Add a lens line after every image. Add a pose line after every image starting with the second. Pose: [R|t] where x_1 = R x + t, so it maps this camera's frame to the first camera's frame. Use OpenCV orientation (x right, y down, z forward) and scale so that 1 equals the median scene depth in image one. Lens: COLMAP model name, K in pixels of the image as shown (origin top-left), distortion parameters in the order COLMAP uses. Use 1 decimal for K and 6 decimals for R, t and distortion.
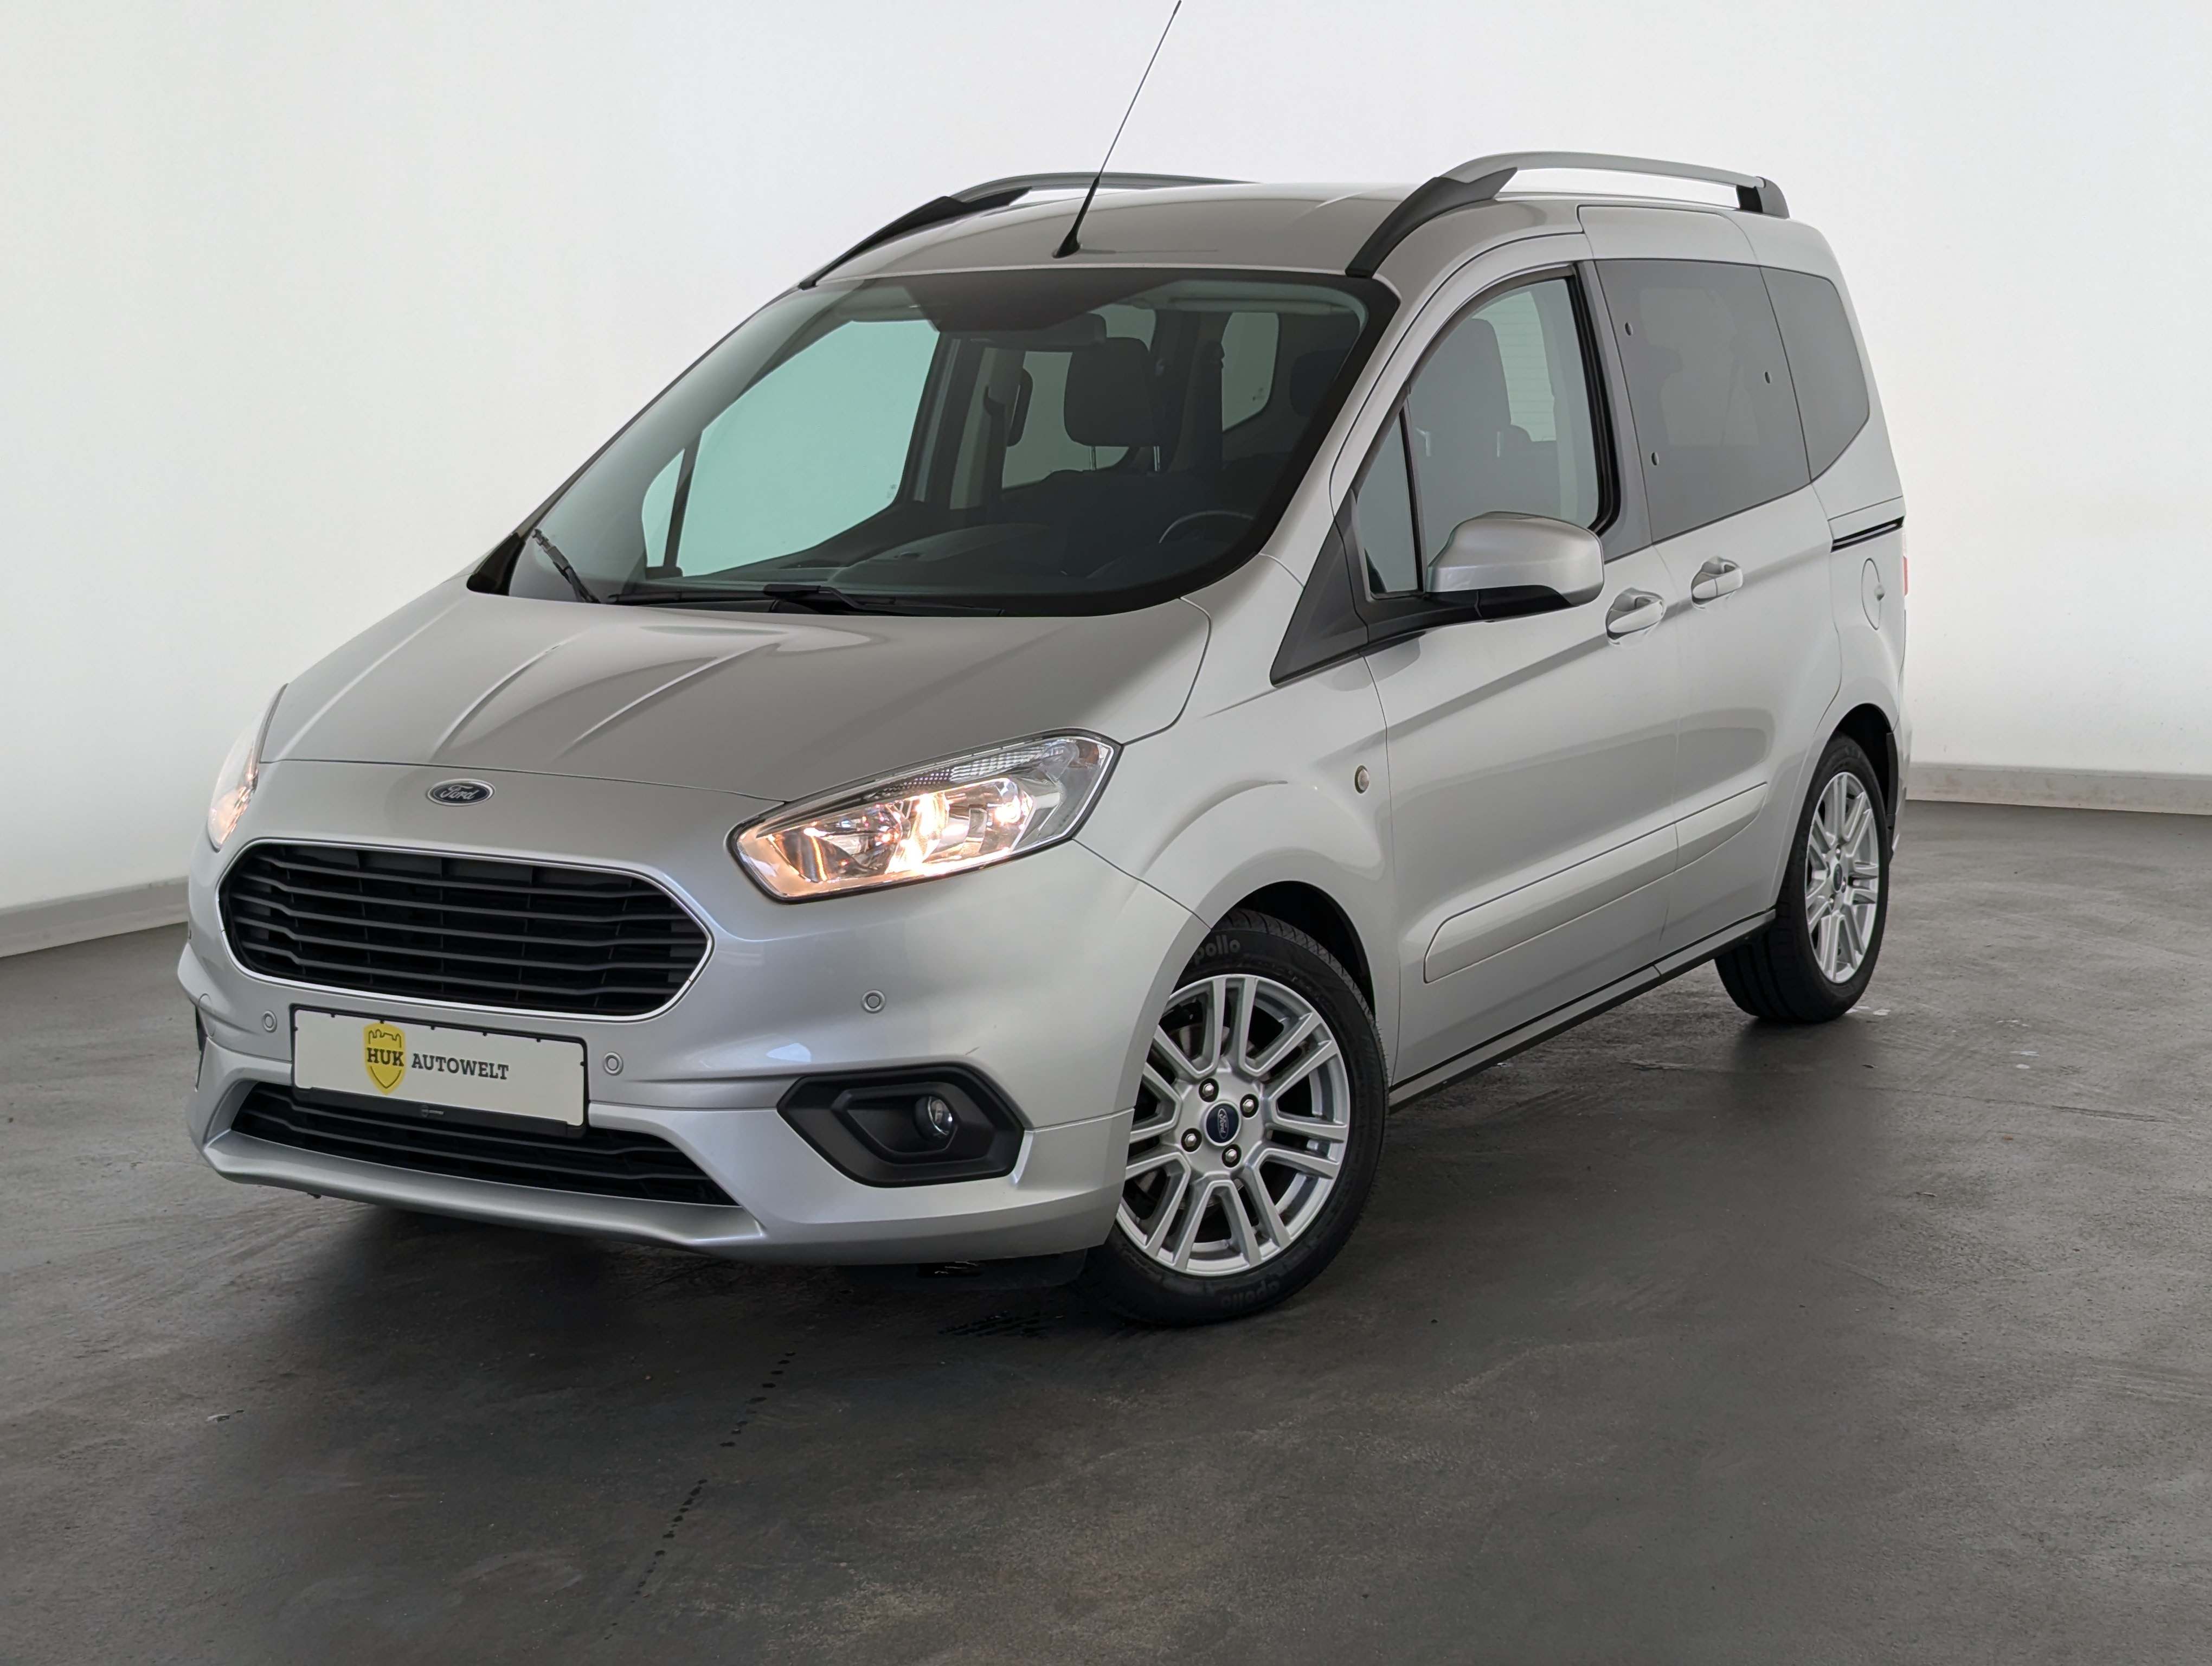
lens RADIAL K [[3062.4, 0, 1106.0], [0, 3062.4, 833.0], [0, 0, 1]] dist [-0.026969, -0.064796]
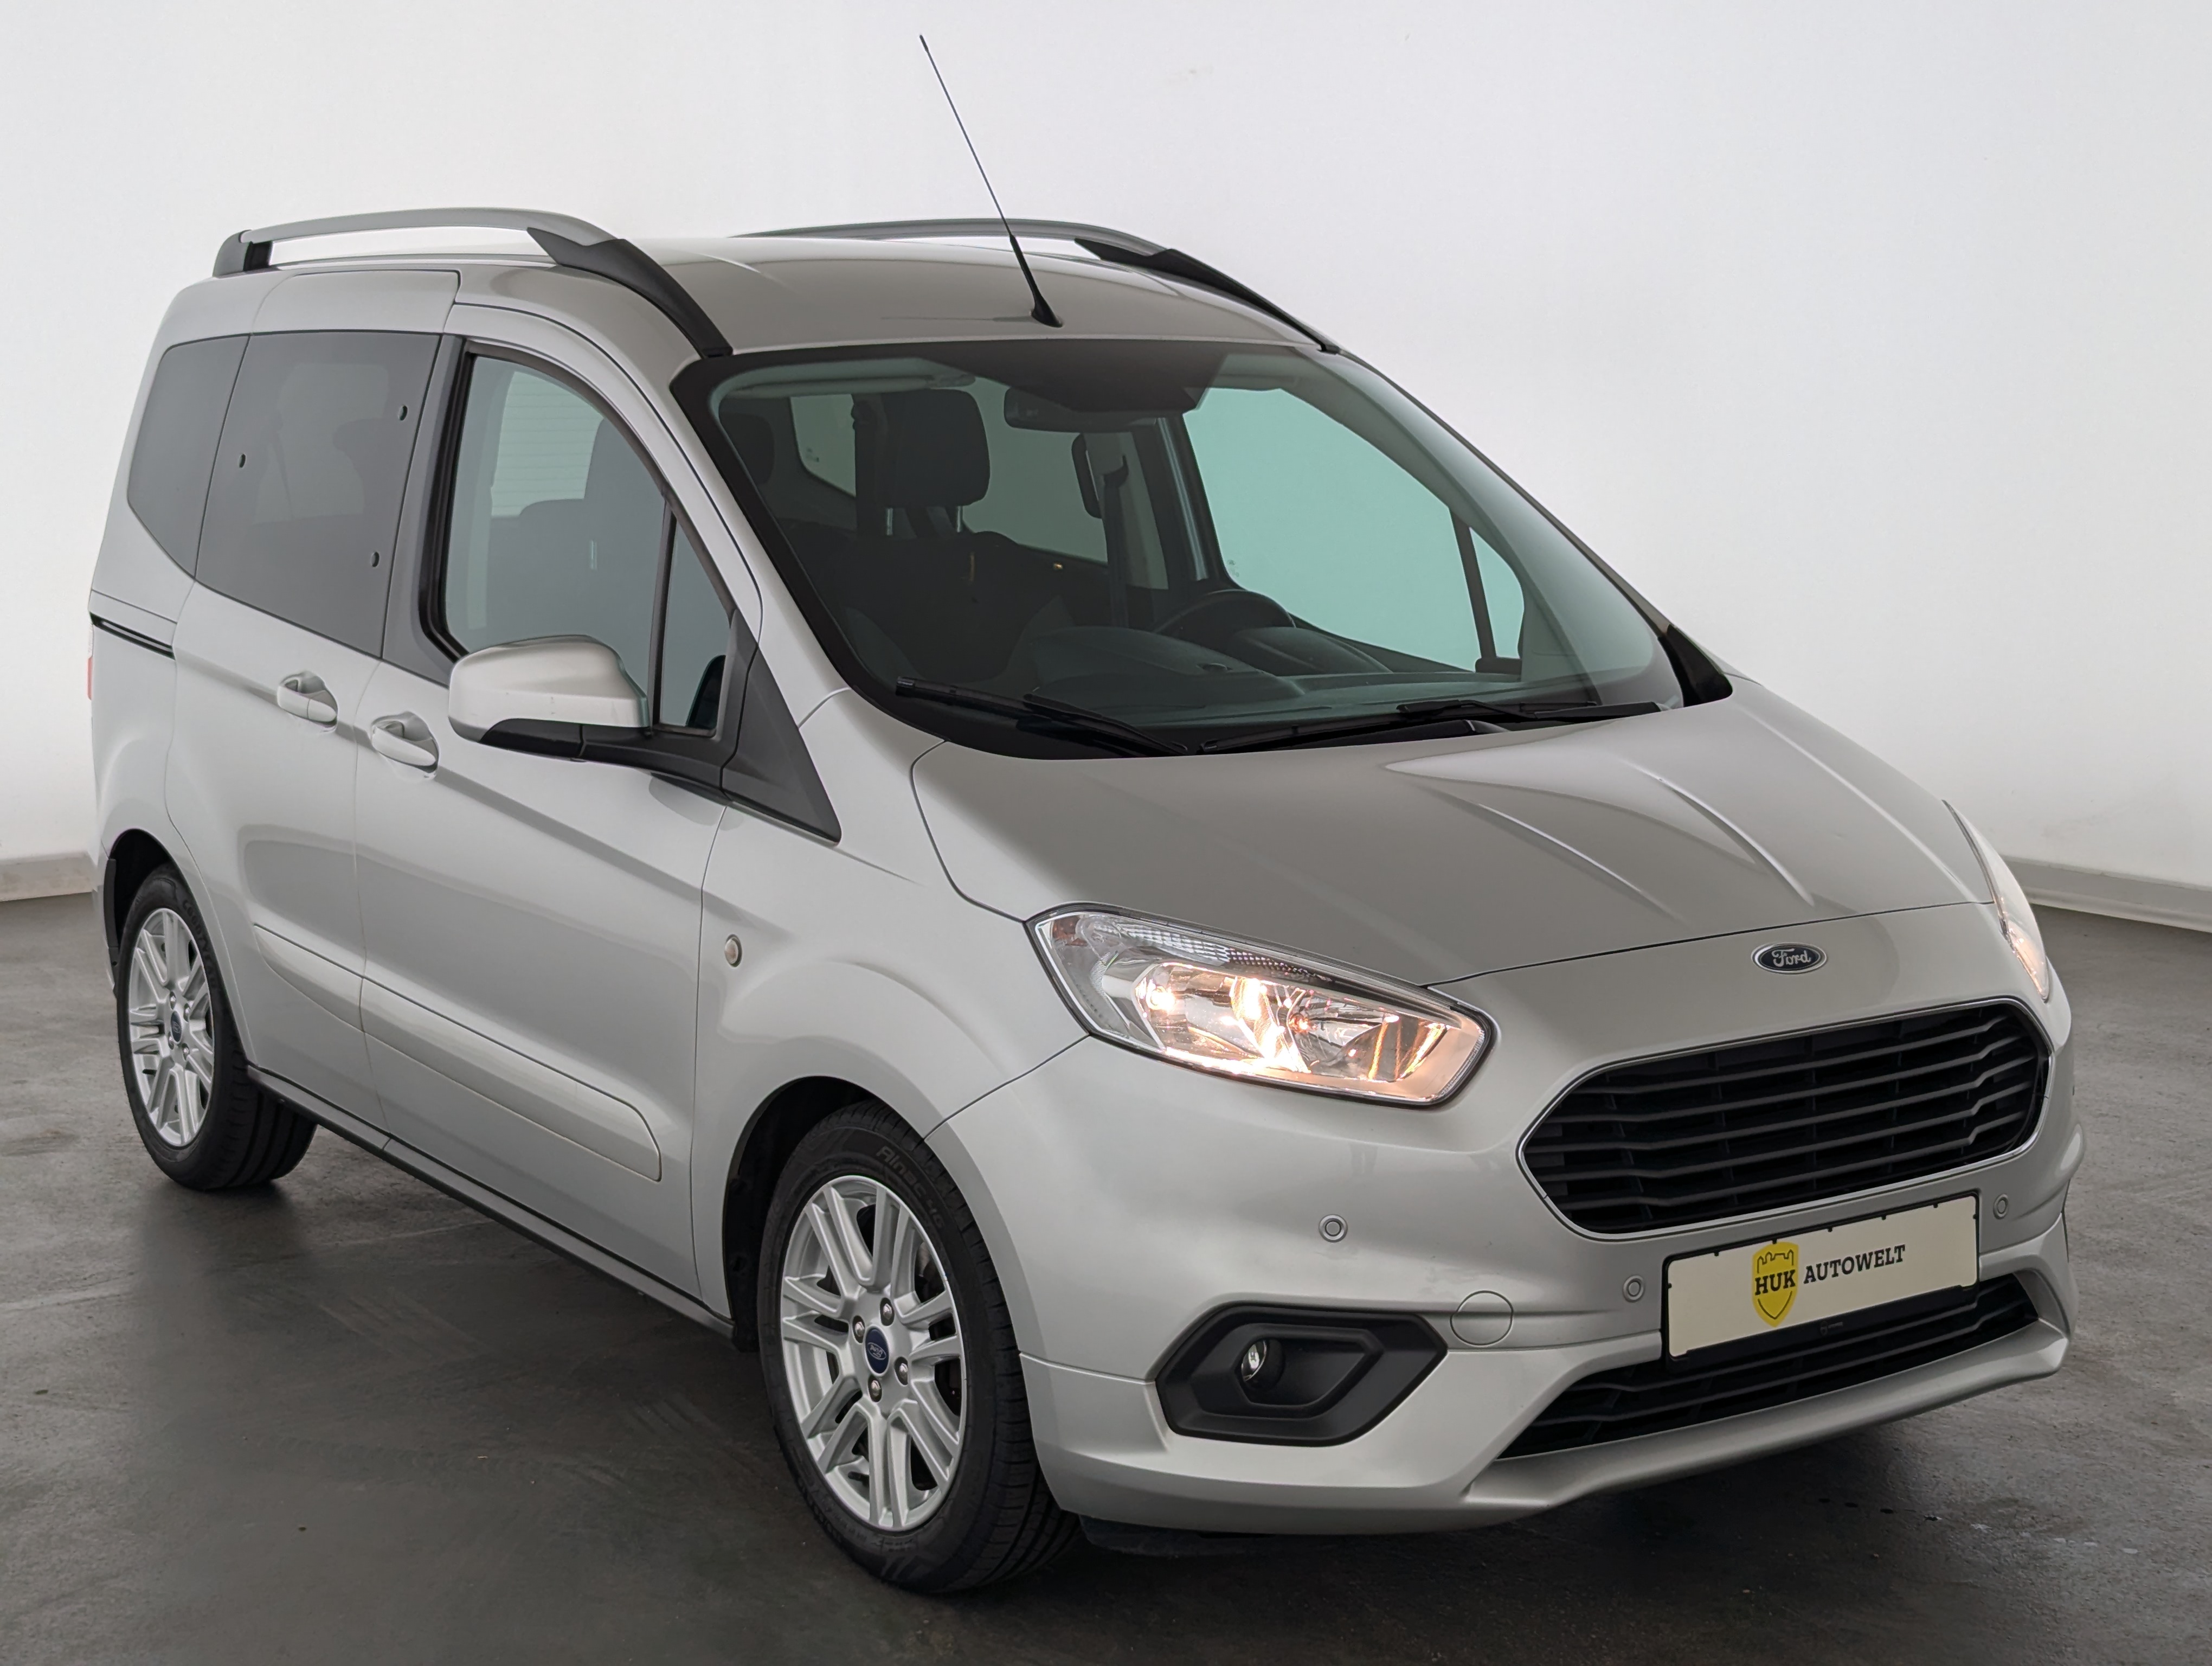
lens RADIAL K [[3062.4, 0, 1106.0], [0, 3062.4, 833.0], [0, 0, 1]] dist [-0.026969, -0.064796]
pose [[0.433014, -0.105631, 0.895177, -1.062744], [0.123114, 0.990734, 0.057354, -0.121206], [-0.892940, 0.085374, 0.442006, 0.785681]]
